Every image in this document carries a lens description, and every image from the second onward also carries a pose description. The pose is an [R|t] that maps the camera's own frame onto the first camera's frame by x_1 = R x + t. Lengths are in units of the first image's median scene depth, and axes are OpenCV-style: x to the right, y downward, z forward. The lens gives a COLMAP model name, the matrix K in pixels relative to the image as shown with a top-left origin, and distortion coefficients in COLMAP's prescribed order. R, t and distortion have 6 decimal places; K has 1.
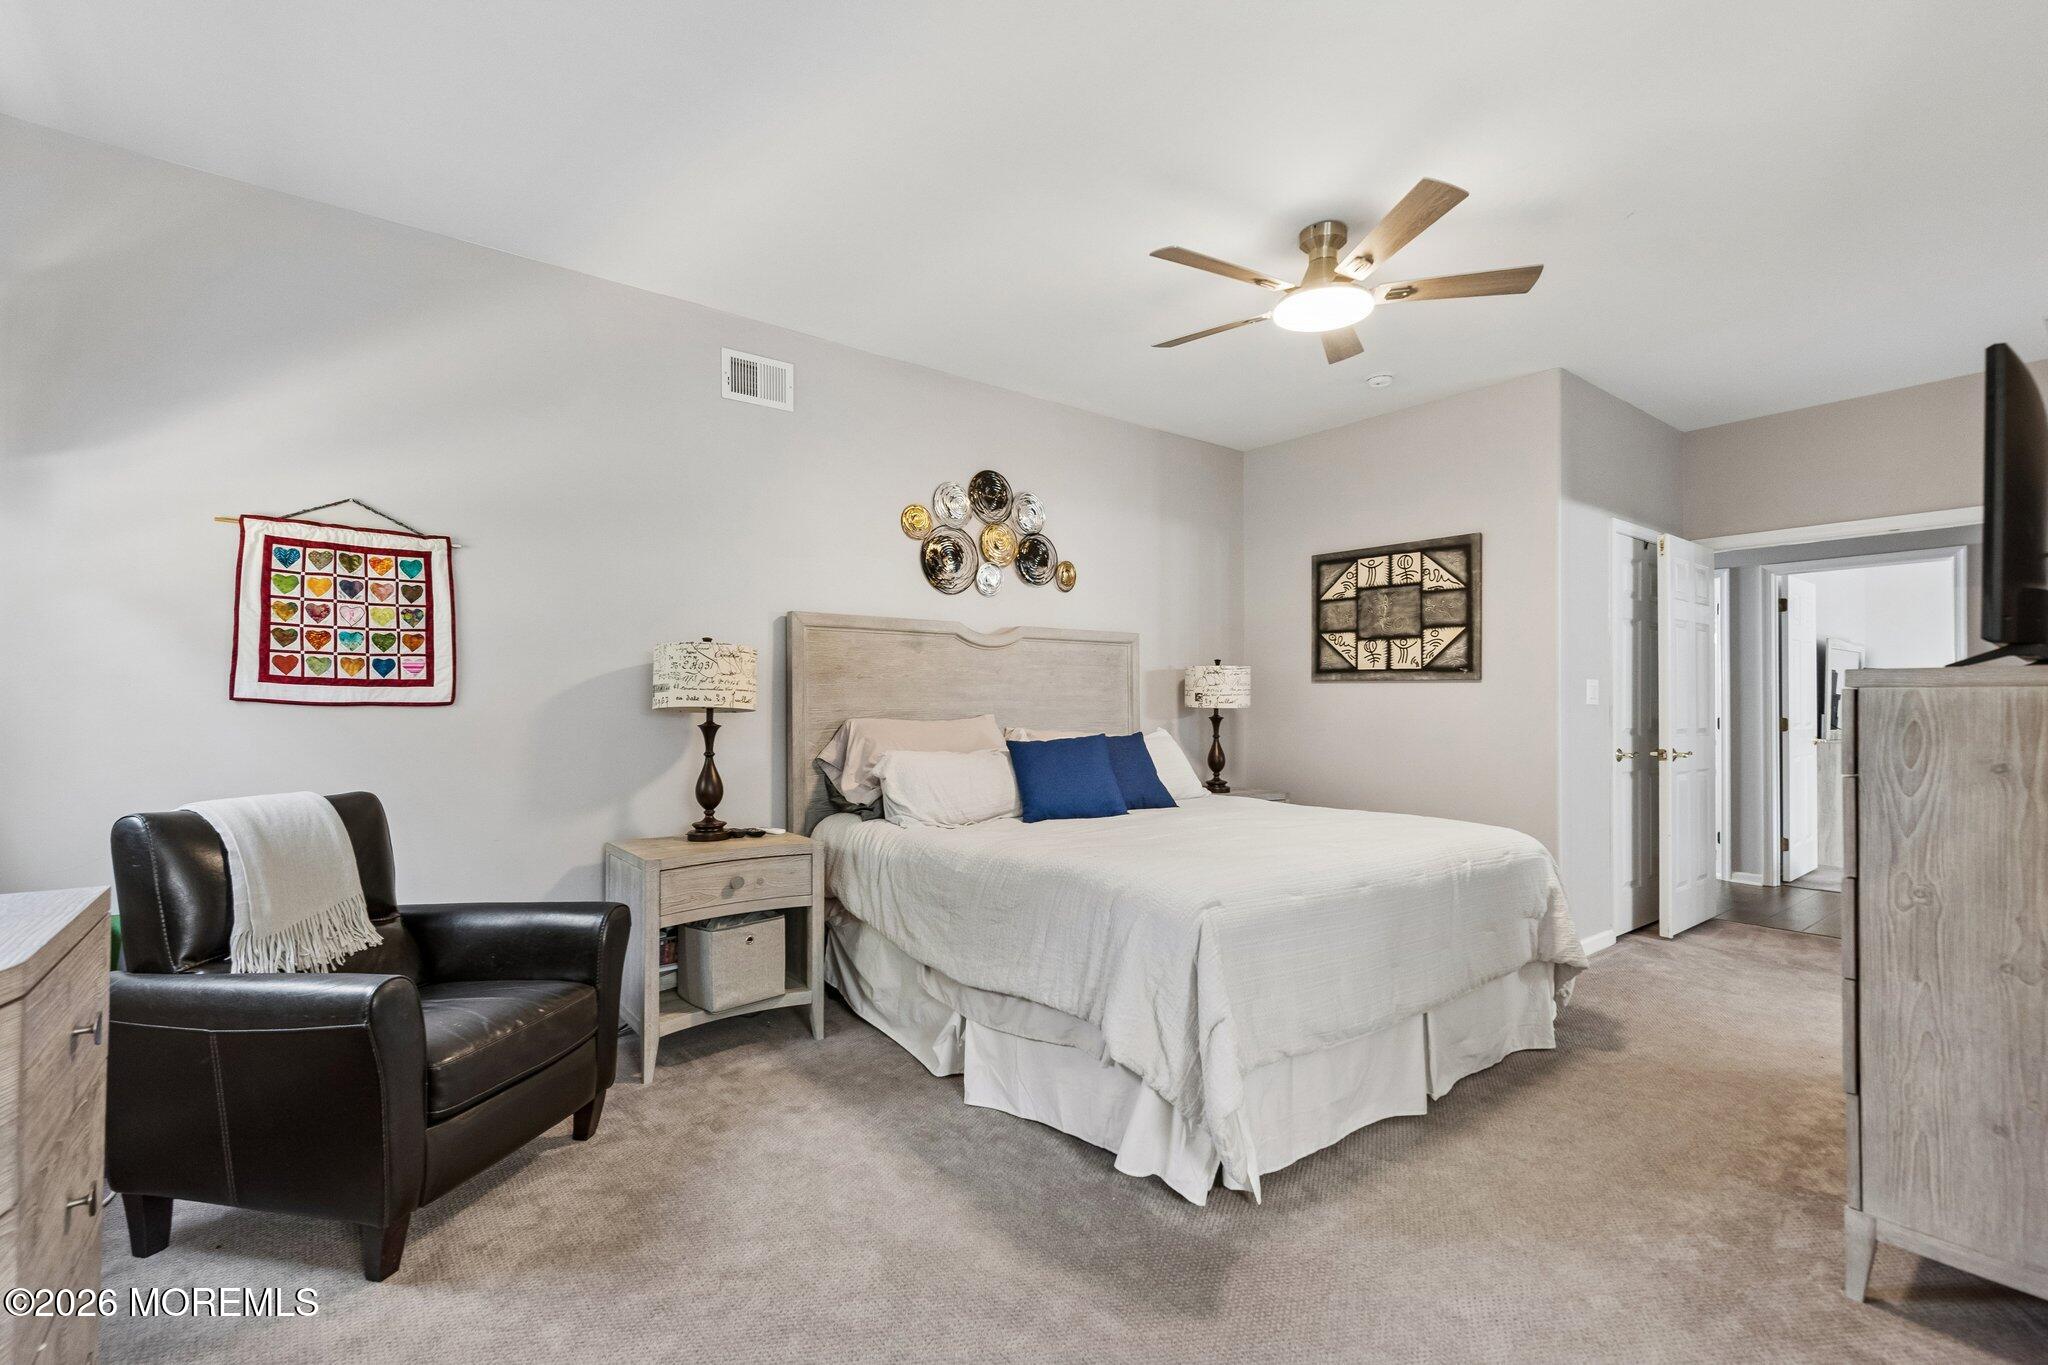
lens RADIAL K [[885.6, 0, 1024.5], [0, 885.6, 691.8], [0, 0, 1]] dist [-0.000696, -0.000462]
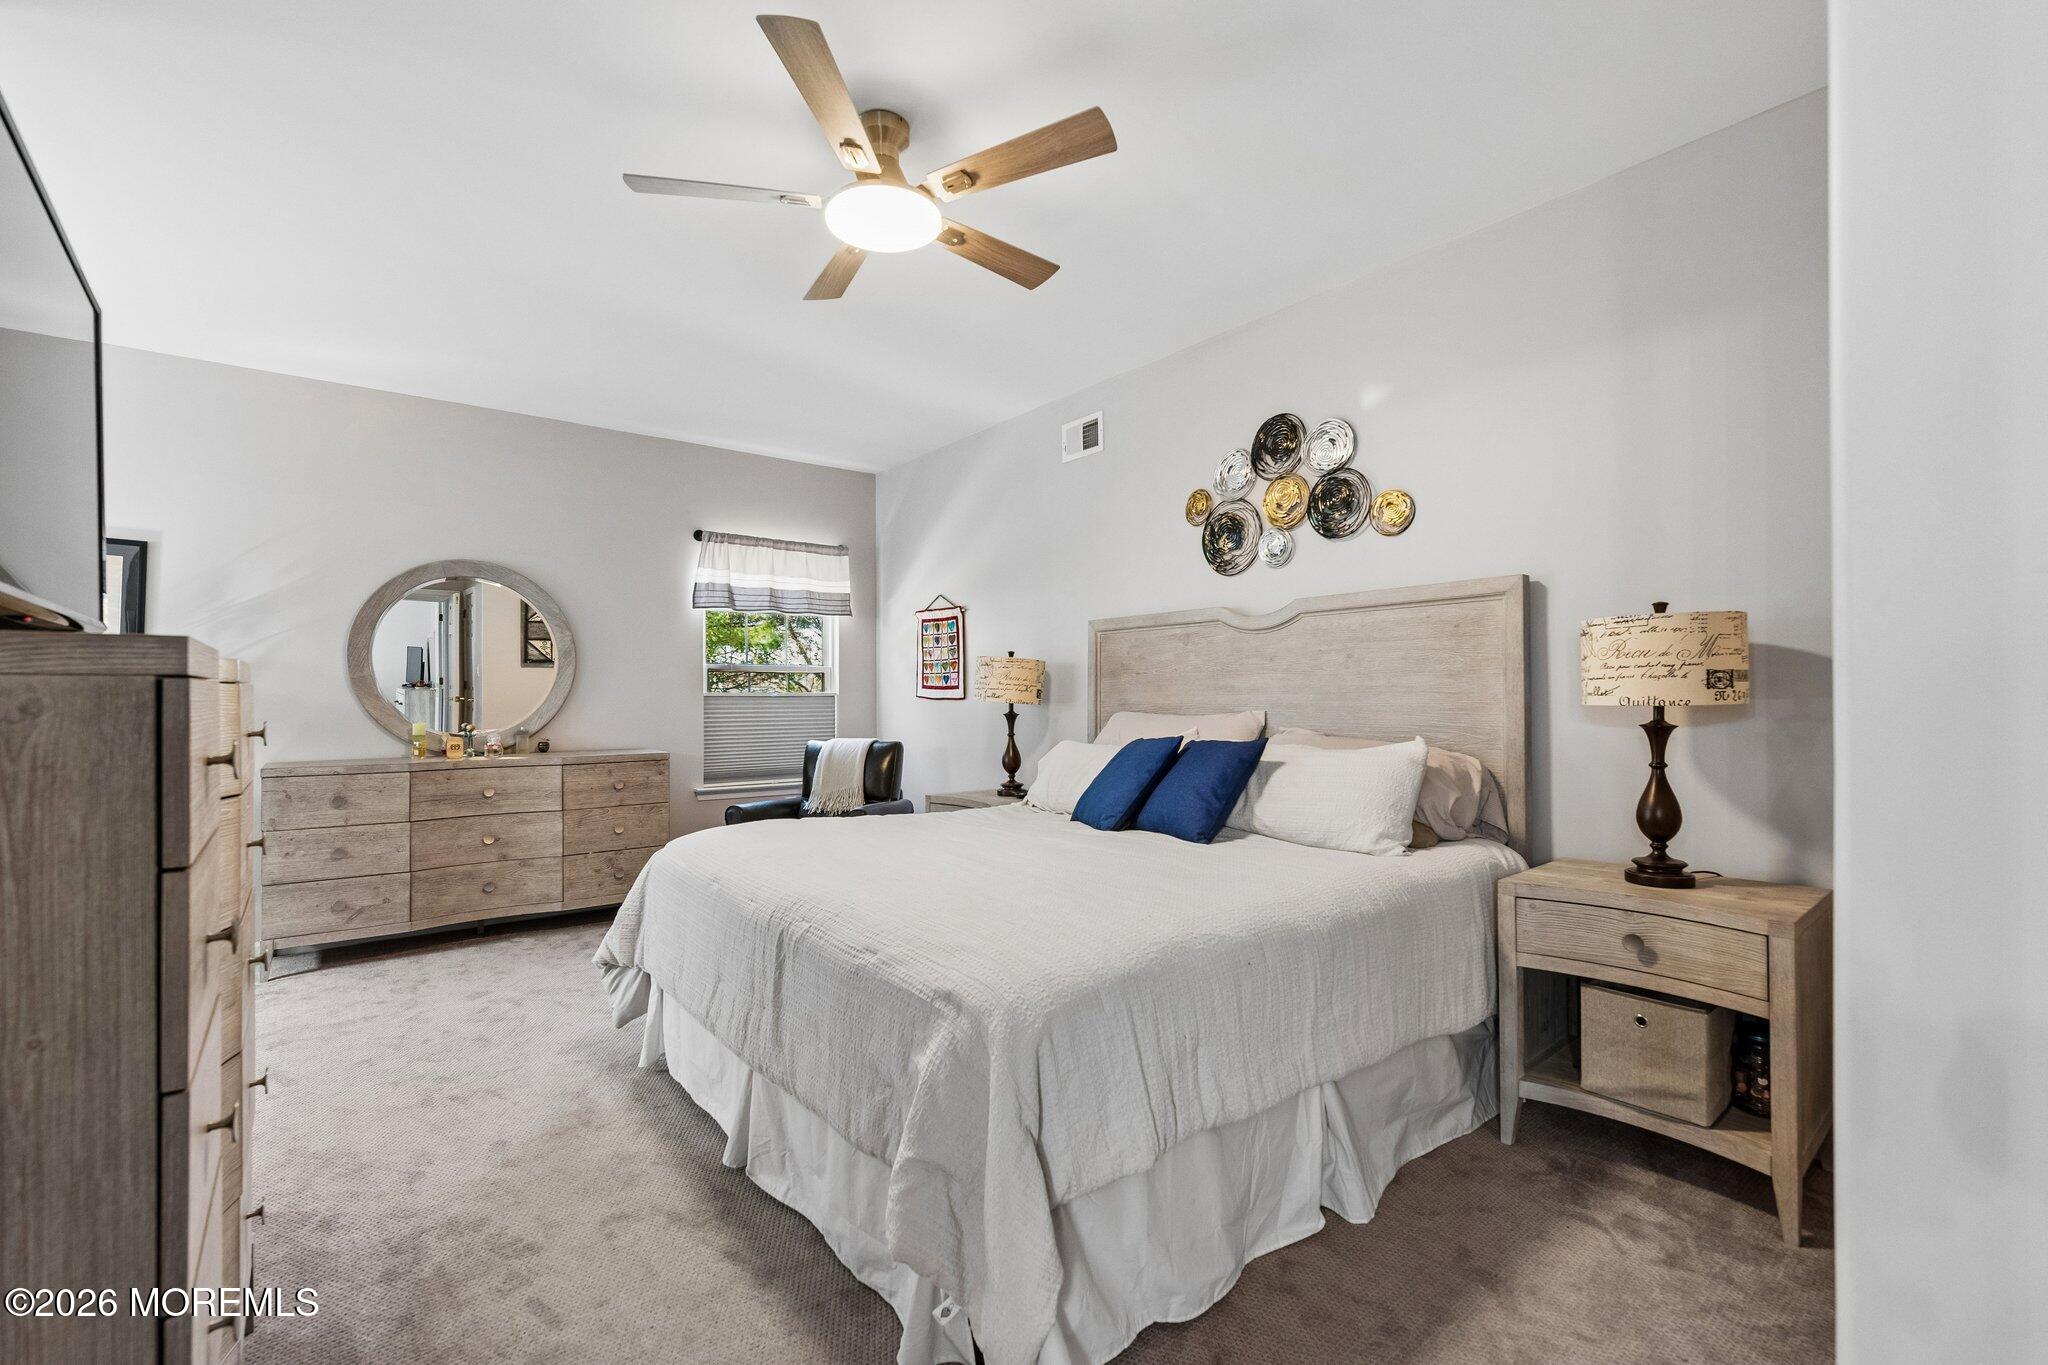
lens RADIAL K [[894.0, 0, 1013.9], [0, 894.0, 710.4], [0, 0, 1]] dist [-0.000468, 0.000094]
pose [[0.006495, -0.001220, -0.999978, 0.858963], [-0.002311, 0.999997, -0.001235, 0.028651], [0.999976, 0.002319, 0.006492, 0.817129]]
